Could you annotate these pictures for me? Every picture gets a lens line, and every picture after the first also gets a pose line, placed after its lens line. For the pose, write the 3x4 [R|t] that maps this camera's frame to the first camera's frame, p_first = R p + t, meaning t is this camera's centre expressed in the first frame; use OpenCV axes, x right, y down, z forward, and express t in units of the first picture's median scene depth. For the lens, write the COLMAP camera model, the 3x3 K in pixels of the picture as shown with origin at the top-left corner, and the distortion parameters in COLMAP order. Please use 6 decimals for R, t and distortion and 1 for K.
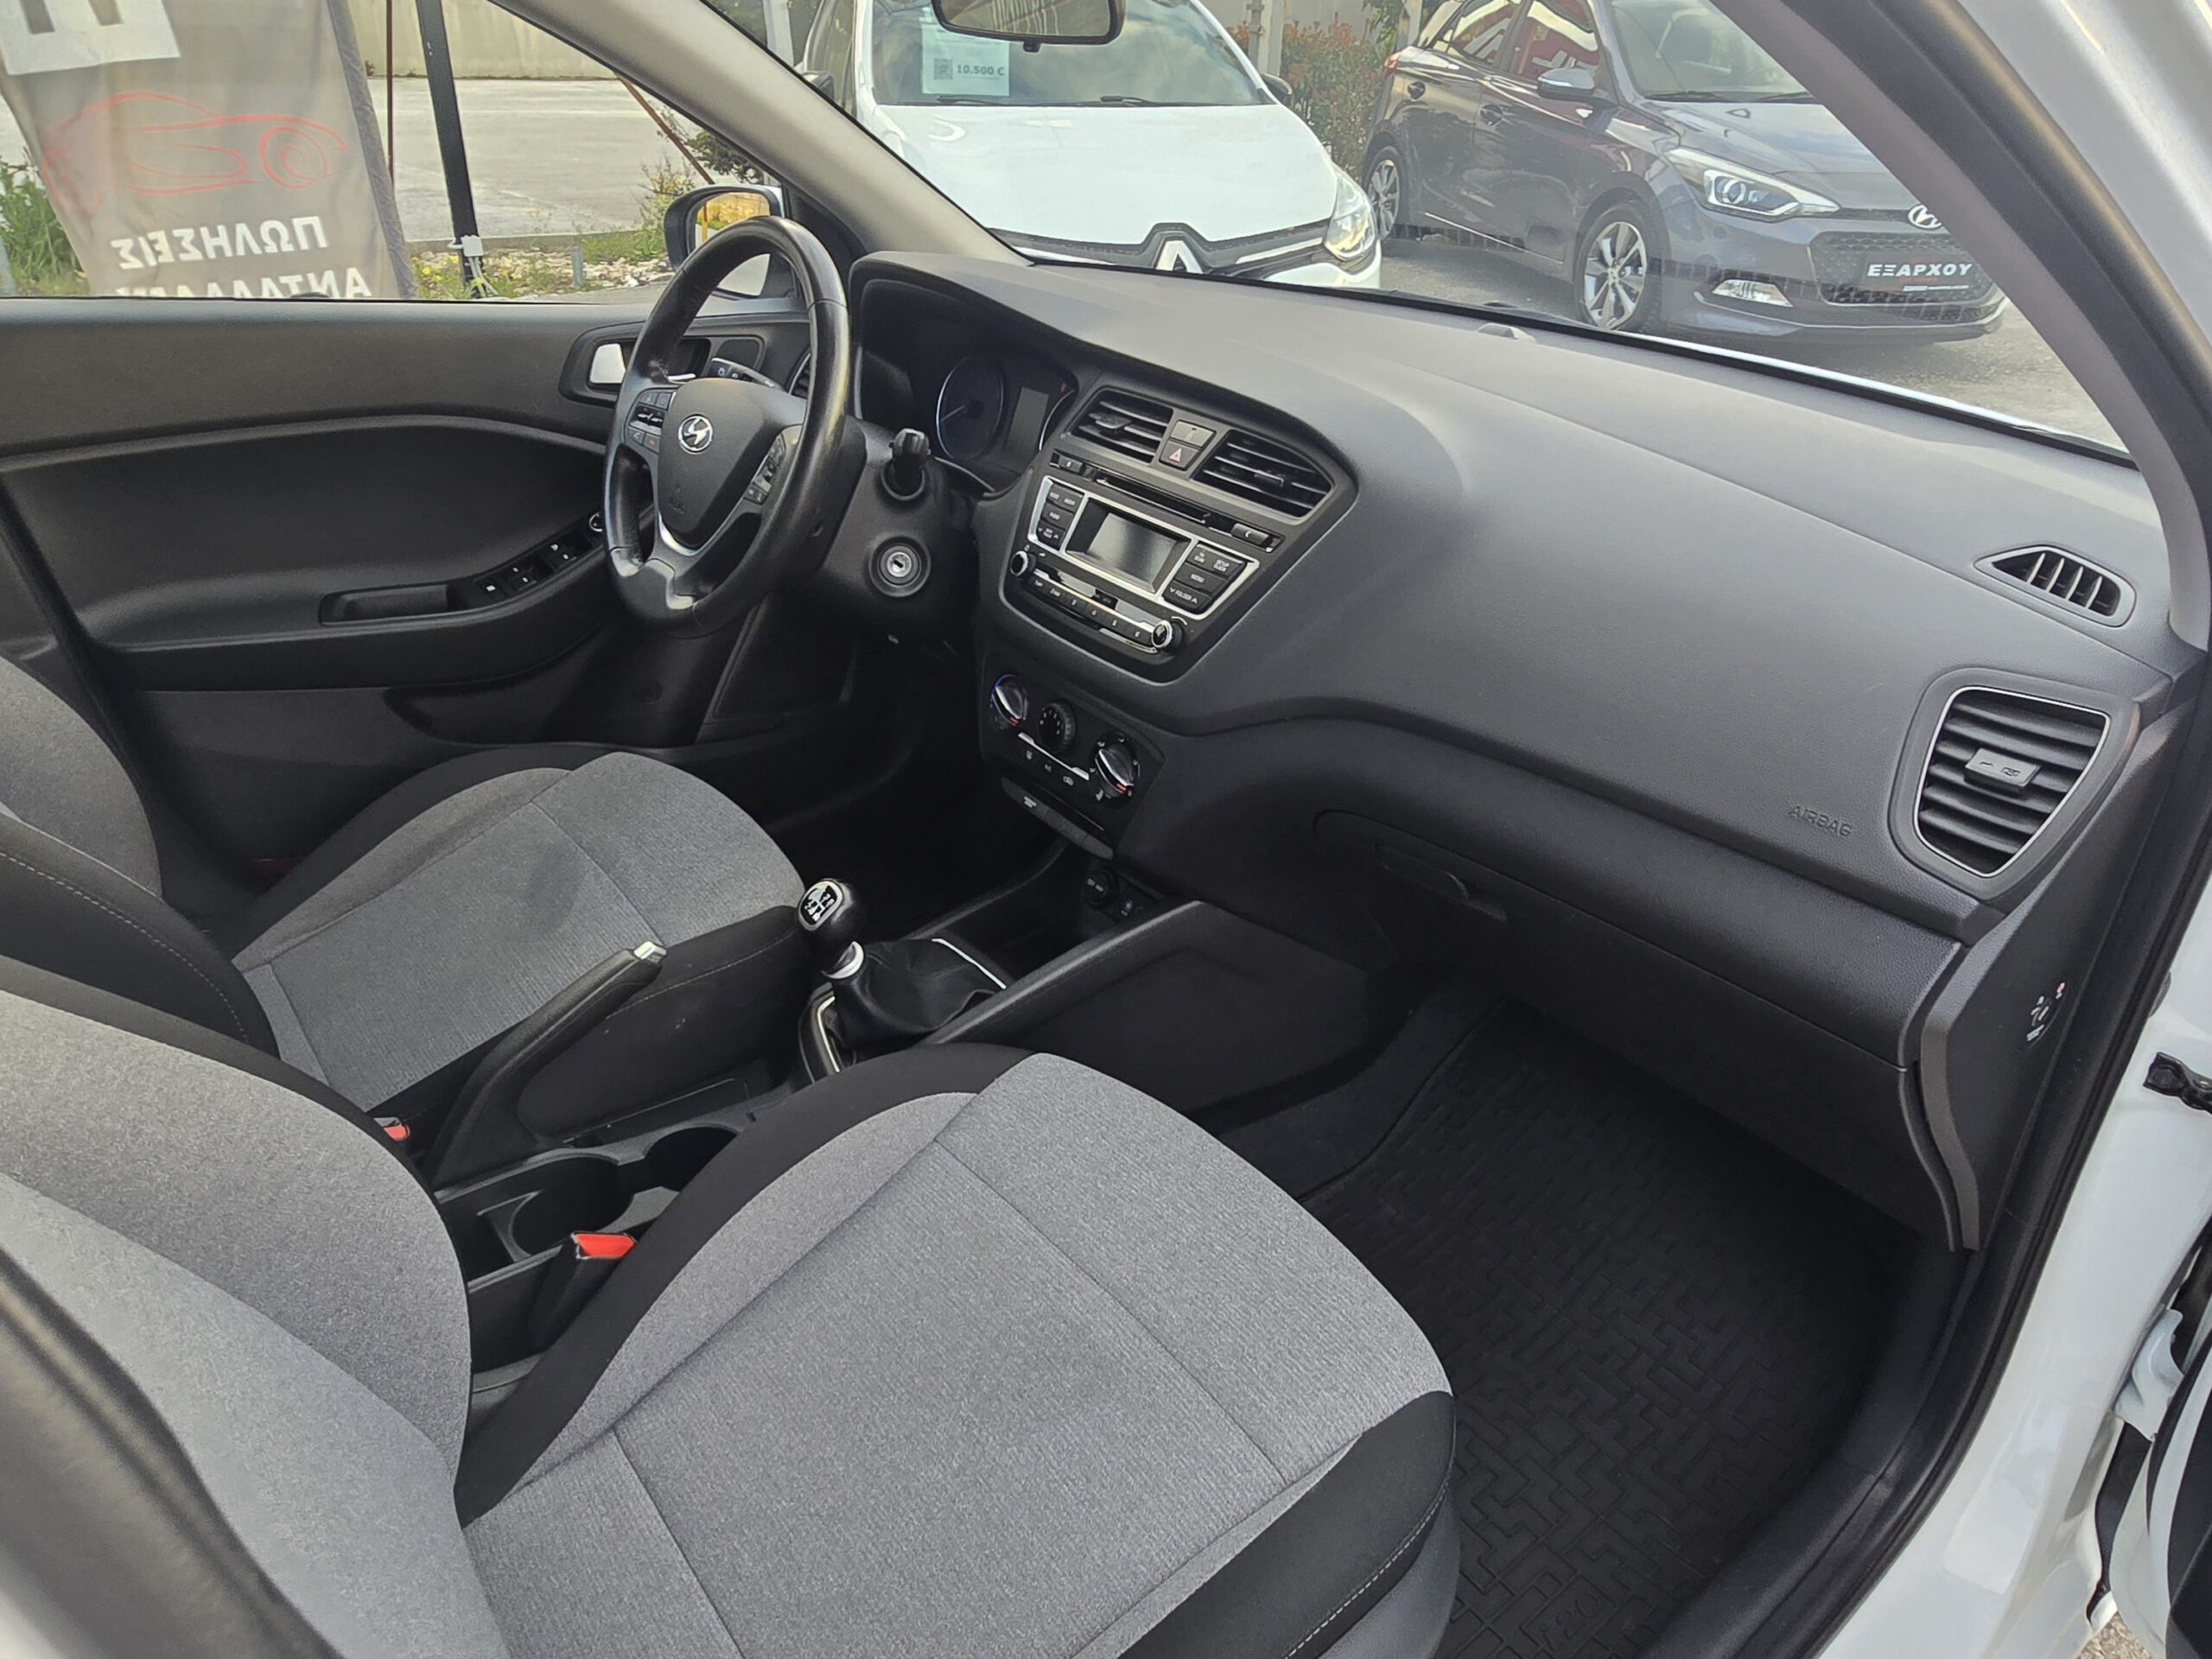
lens RADIAL K [[1444.7, 0, 1116.0], [0, 1444.7, 816.6], [0, 0, 1]] dist [-0.006852, 0.000956]
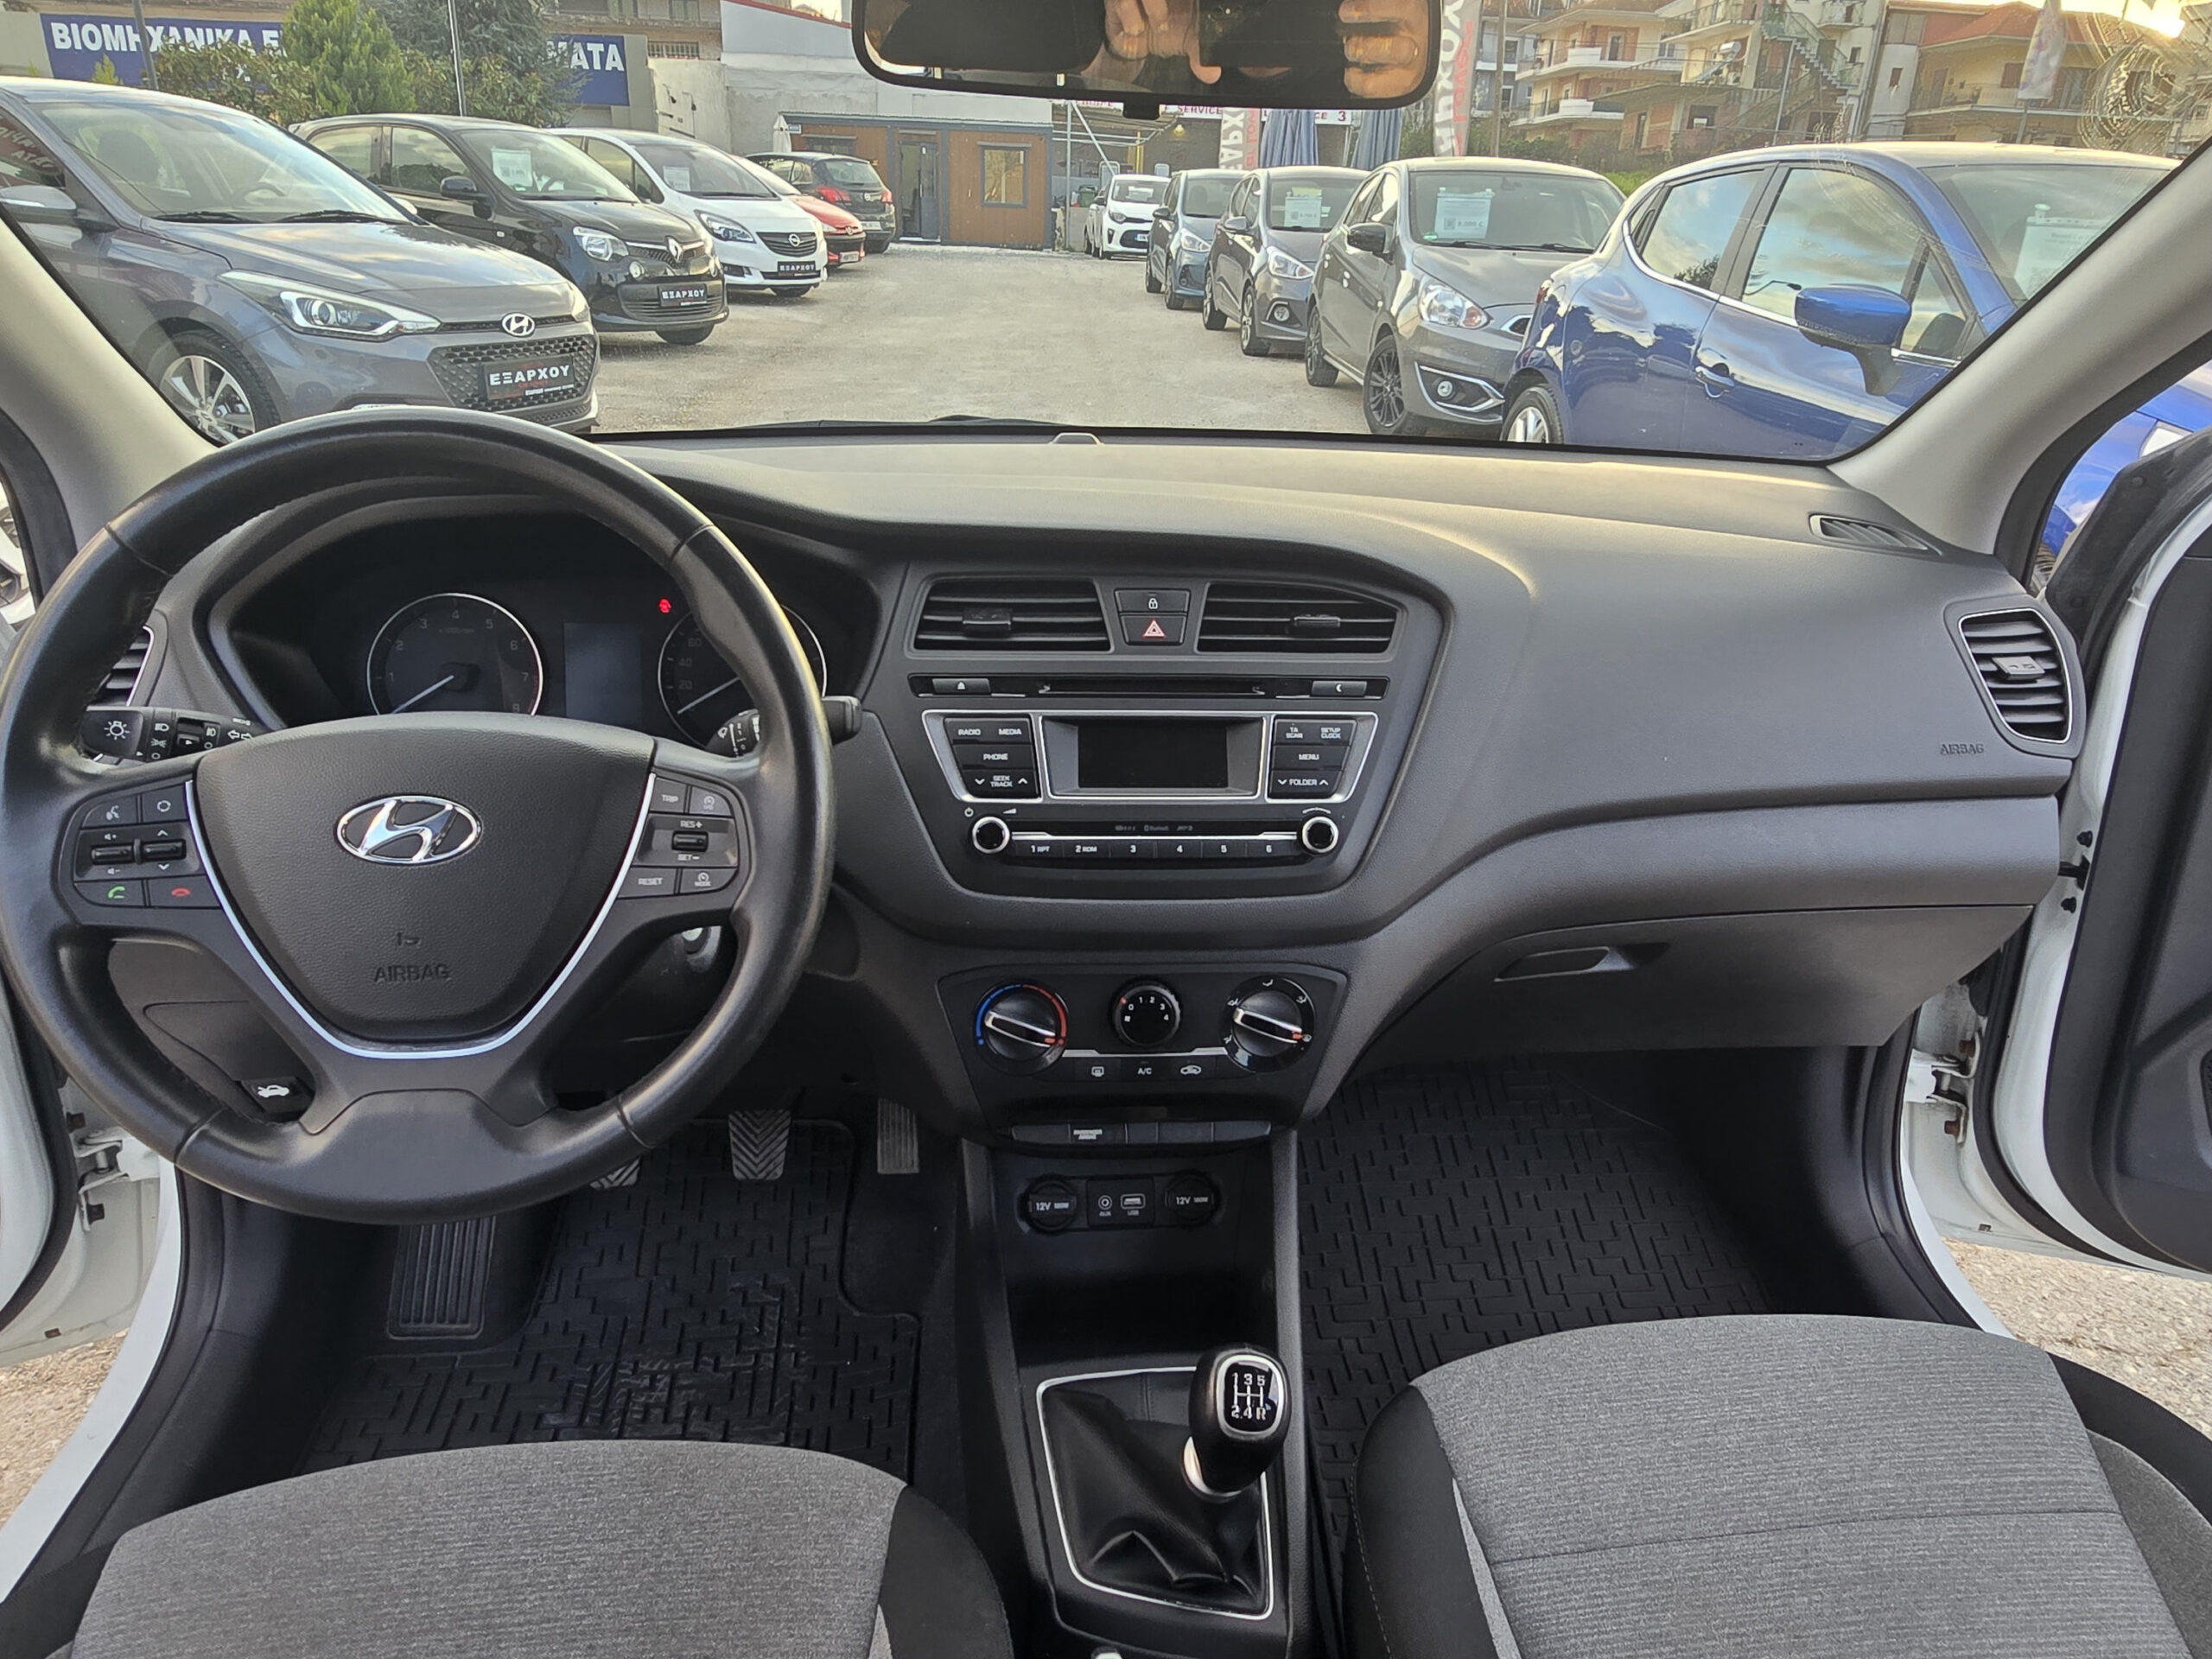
lens RADIAL K [[1444.7, 0, 1116.0], [0, 1444.7, 816.6], [0, 0, 1]] dist [-0.006852, 0.000956]
pose [[0.538515, -0.330901, 0.774923, -0.571848], [0.384803, 0.914740, 0.123194, -0.244218], [-0.749619, 0.231851, 0.619933, 0.512086]]
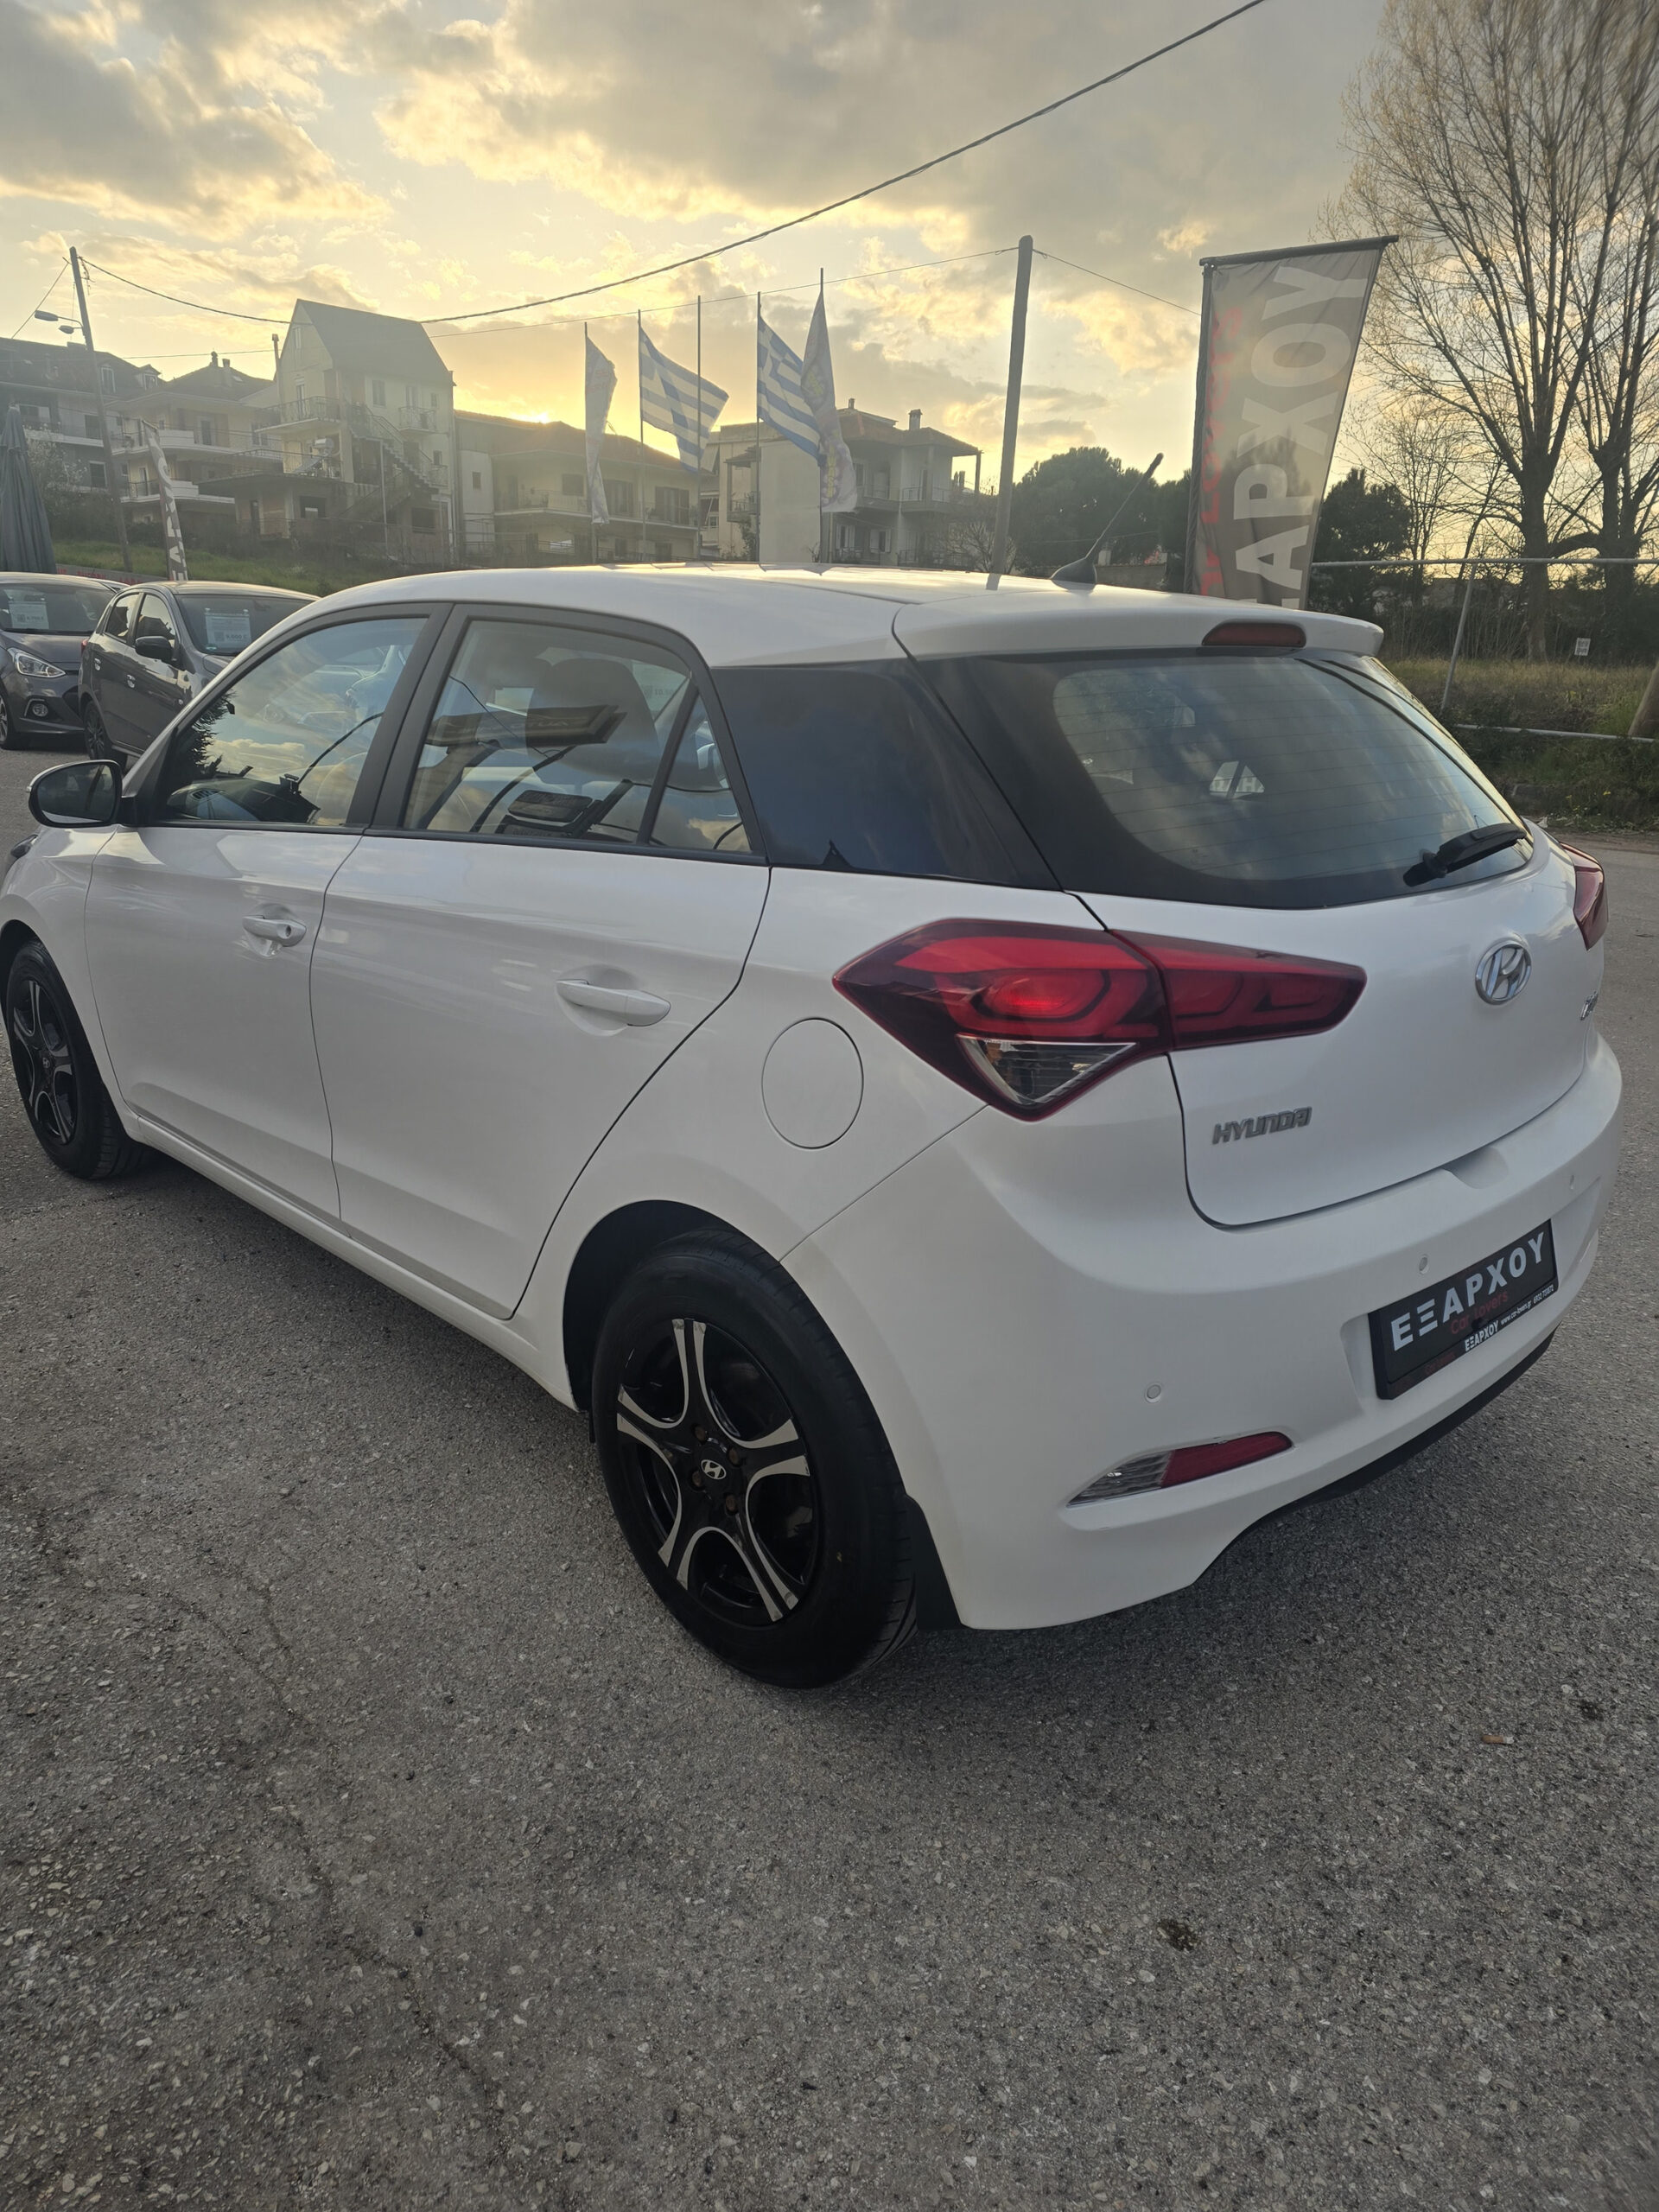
lens RADIAL K [[1499.3, 0, 834.2], [0, 1499.3, 1079.1], [0, 0, 1]] dist [0.059218, -0.058377]
pose [[-0.103817, -0.307932, 0.945727, -3.142201], [0.437351, 0.839868, 0.321474, -0.489706], [-0.893278, 0.446989, 0.047481, 0.450513]]
